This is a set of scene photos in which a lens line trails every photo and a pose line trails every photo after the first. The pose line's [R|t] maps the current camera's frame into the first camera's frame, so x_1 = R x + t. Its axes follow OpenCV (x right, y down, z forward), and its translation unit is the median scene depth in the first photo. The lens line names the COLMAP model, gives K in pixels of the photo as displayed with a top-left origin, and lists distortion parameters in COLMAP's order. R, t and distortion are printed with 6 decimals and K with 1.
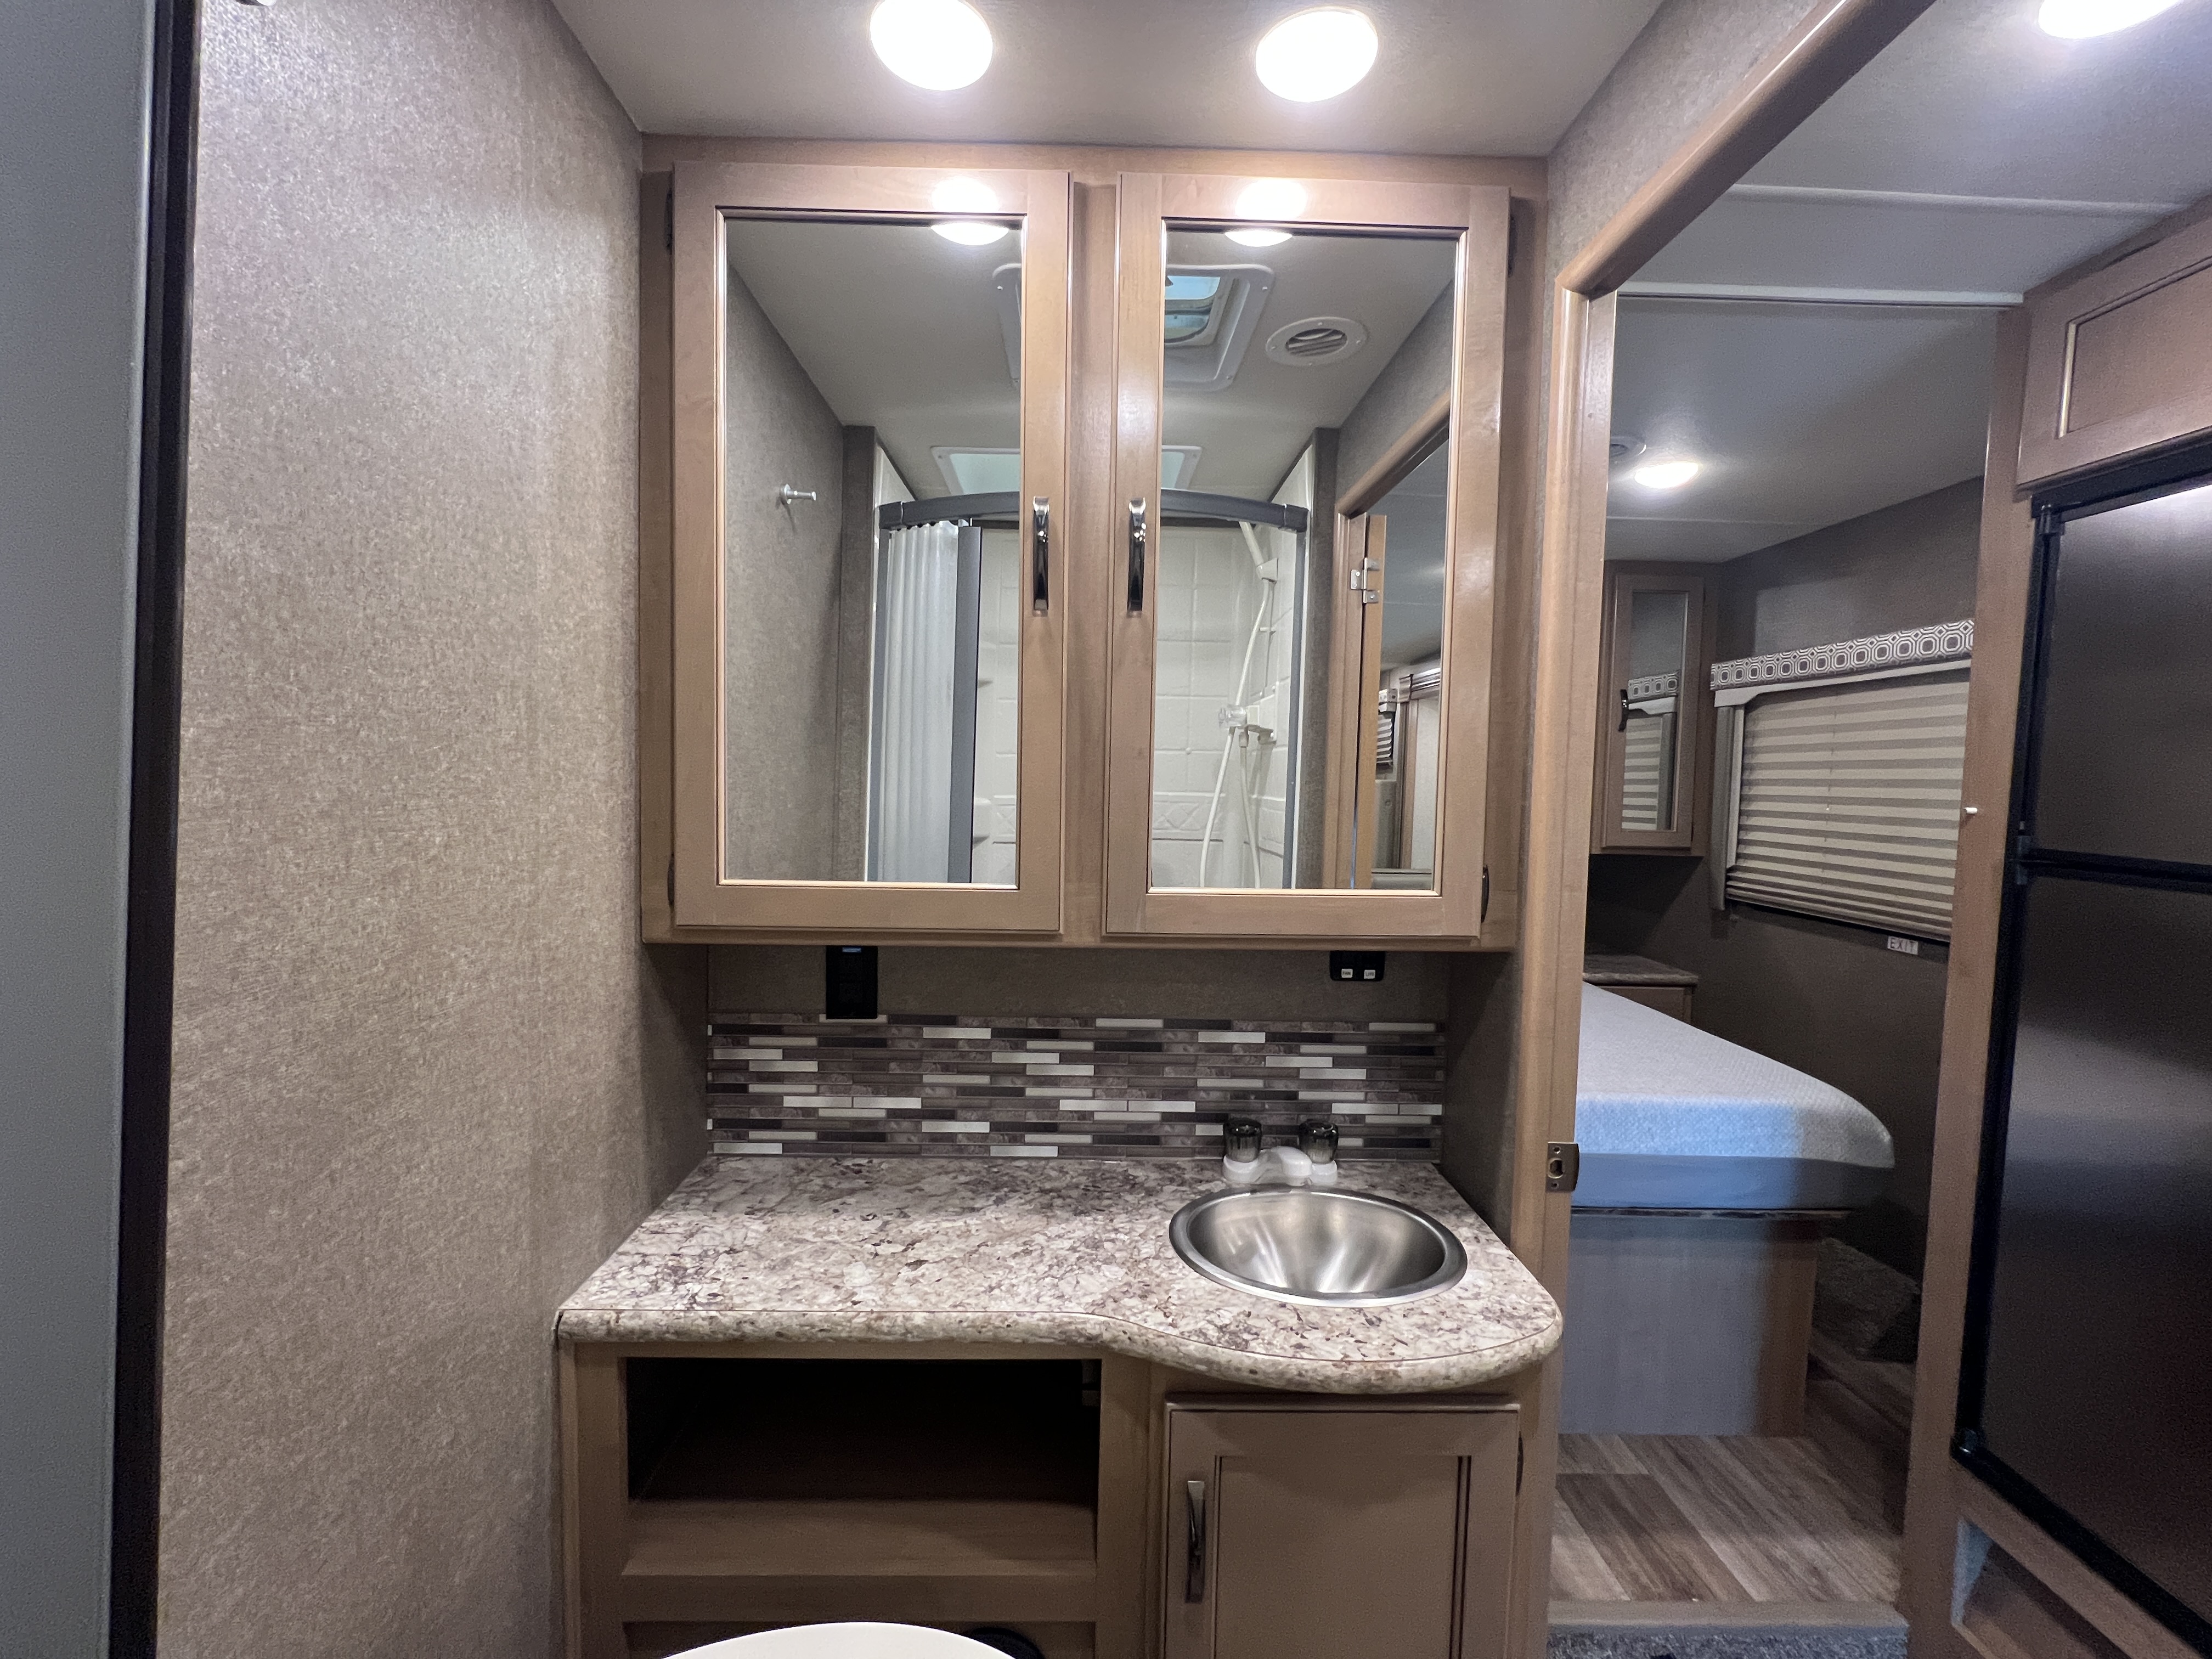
lens RADIAL K [[882.9, 0, 1097.6], [0, 882.9, 825.7], [0, 0, 1]] dist [-0.002769, -0.000062]
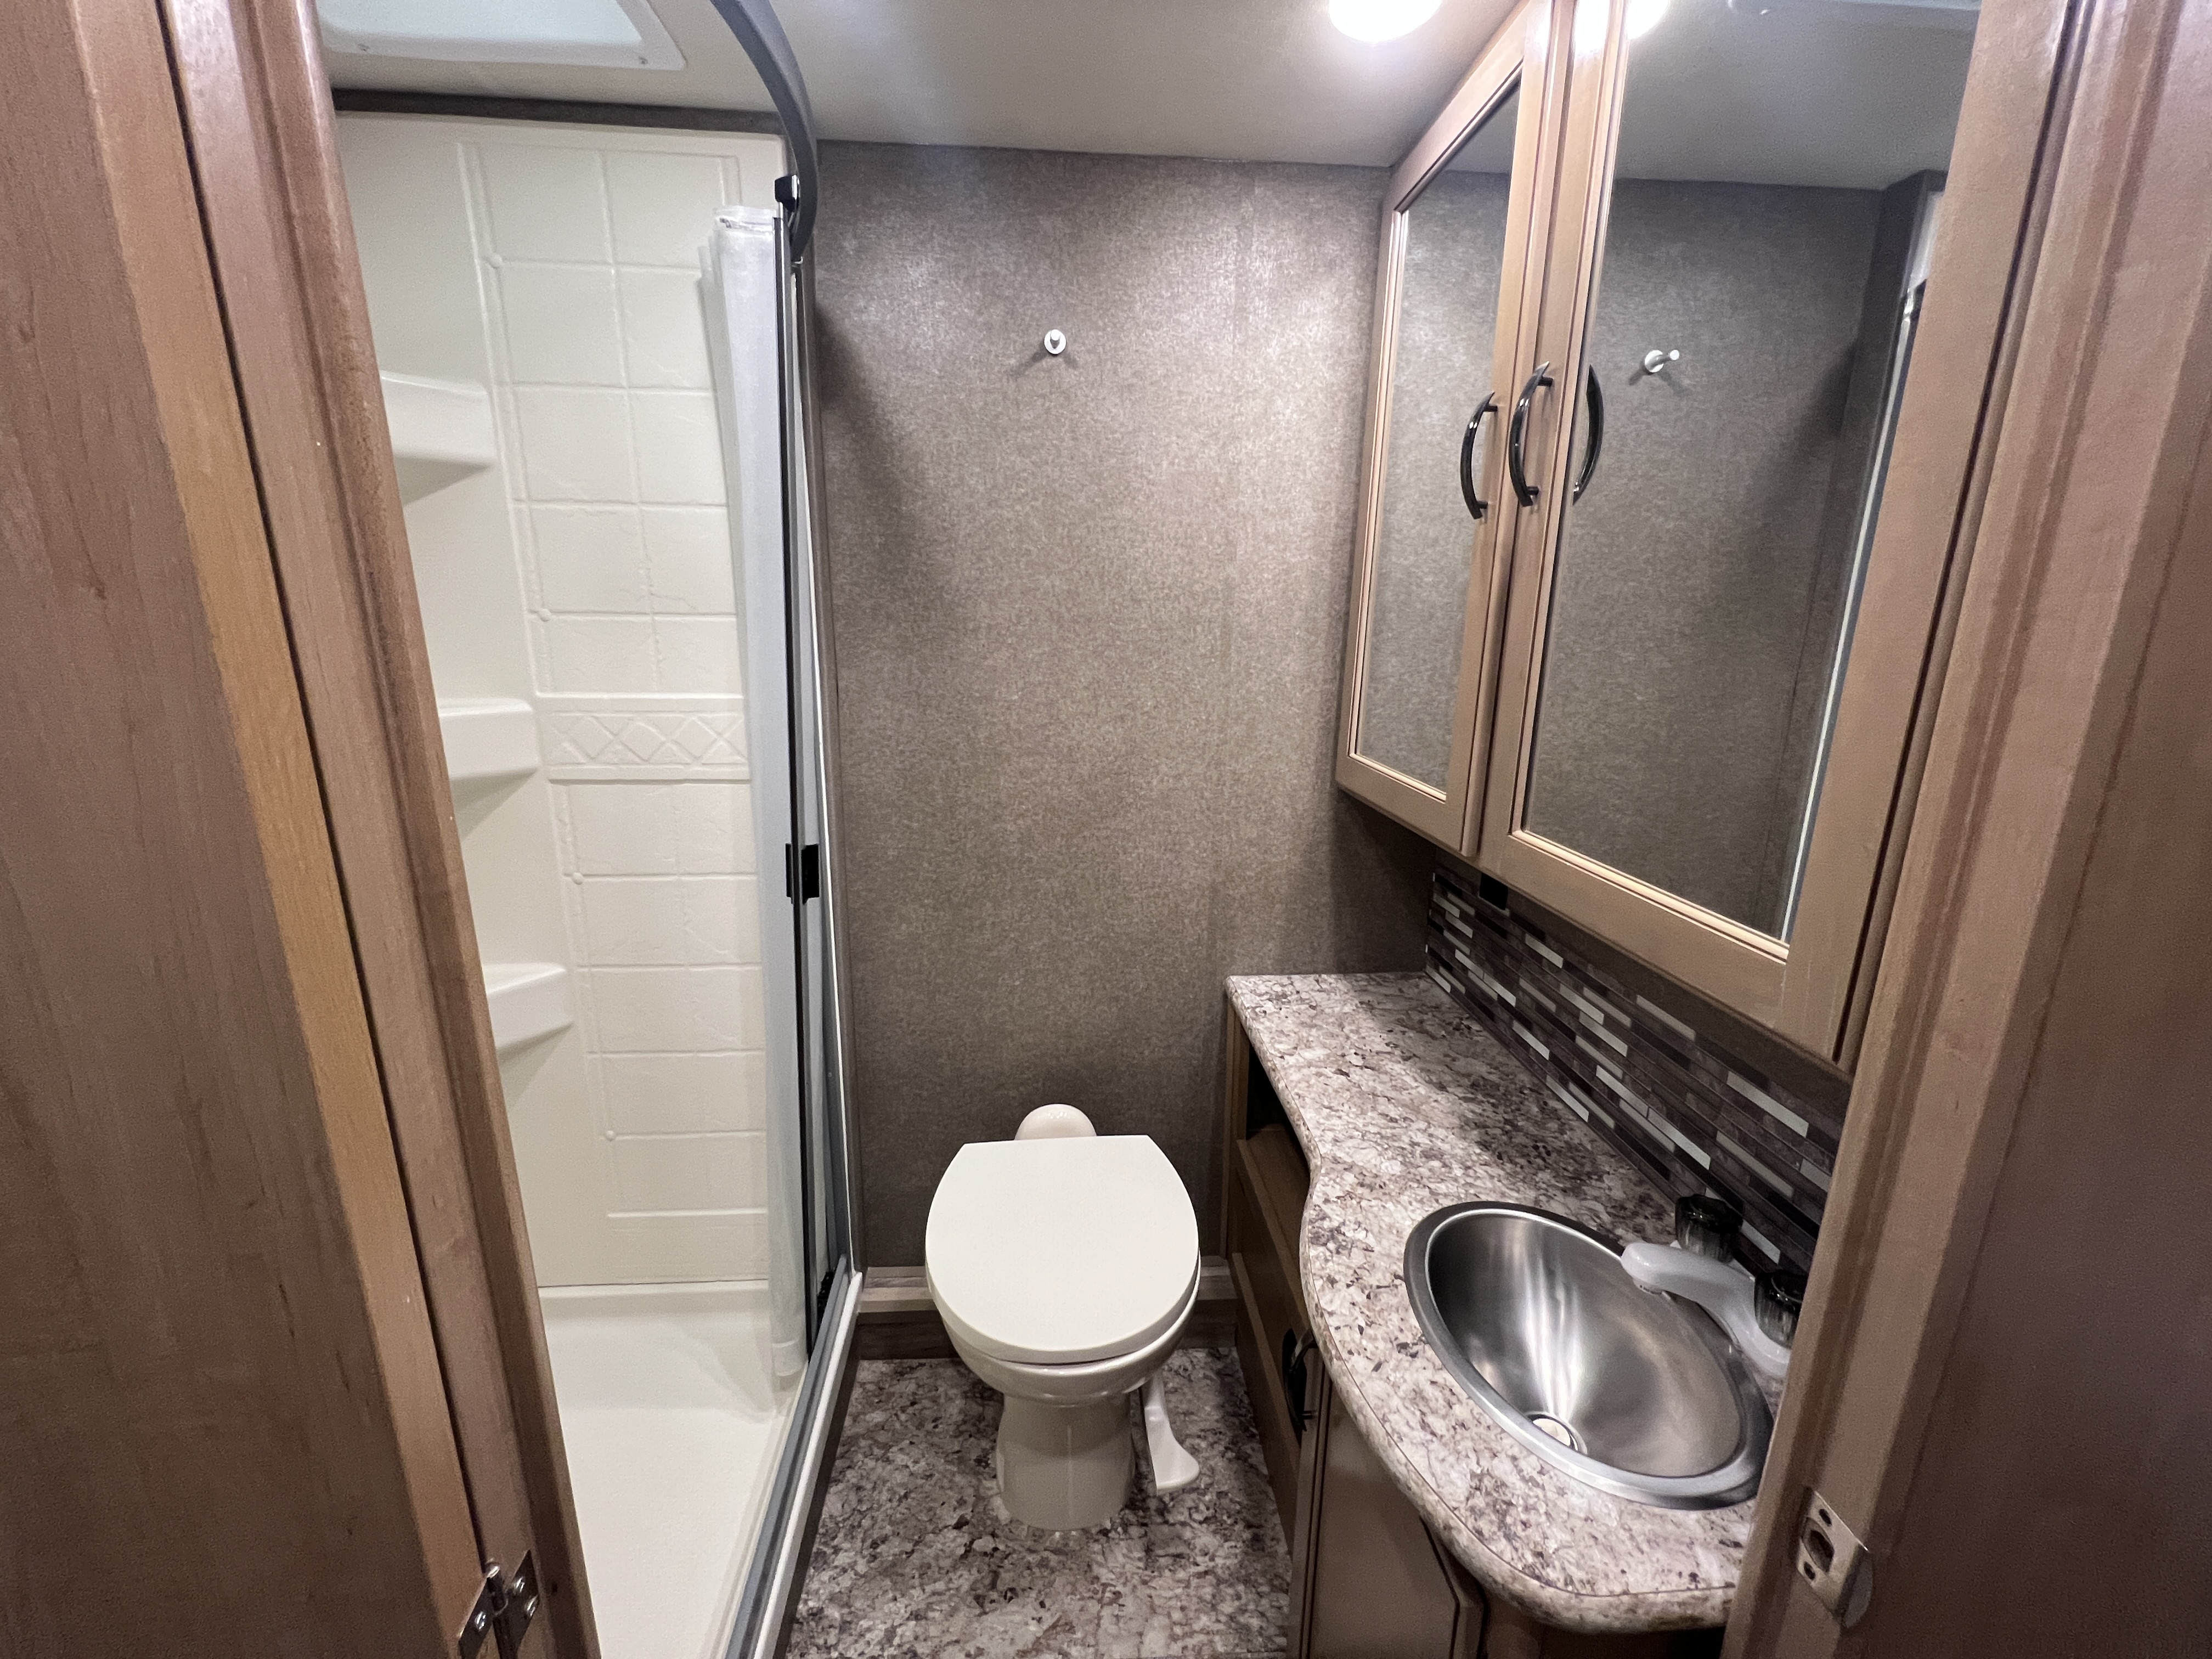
lens RADIAL K [[882.9, 0, 1102.6], [0, 882.9, 827.5], [0, 0, 1]] dist [-0.002769, -0.000062]
pose [[0.045888, 0.219115, -0.974619, 0.796320], [-0.062569, 0.974362, 0.216111, -0.084847], [0.996985, 0.051064, 0.058421, 0.478706]]
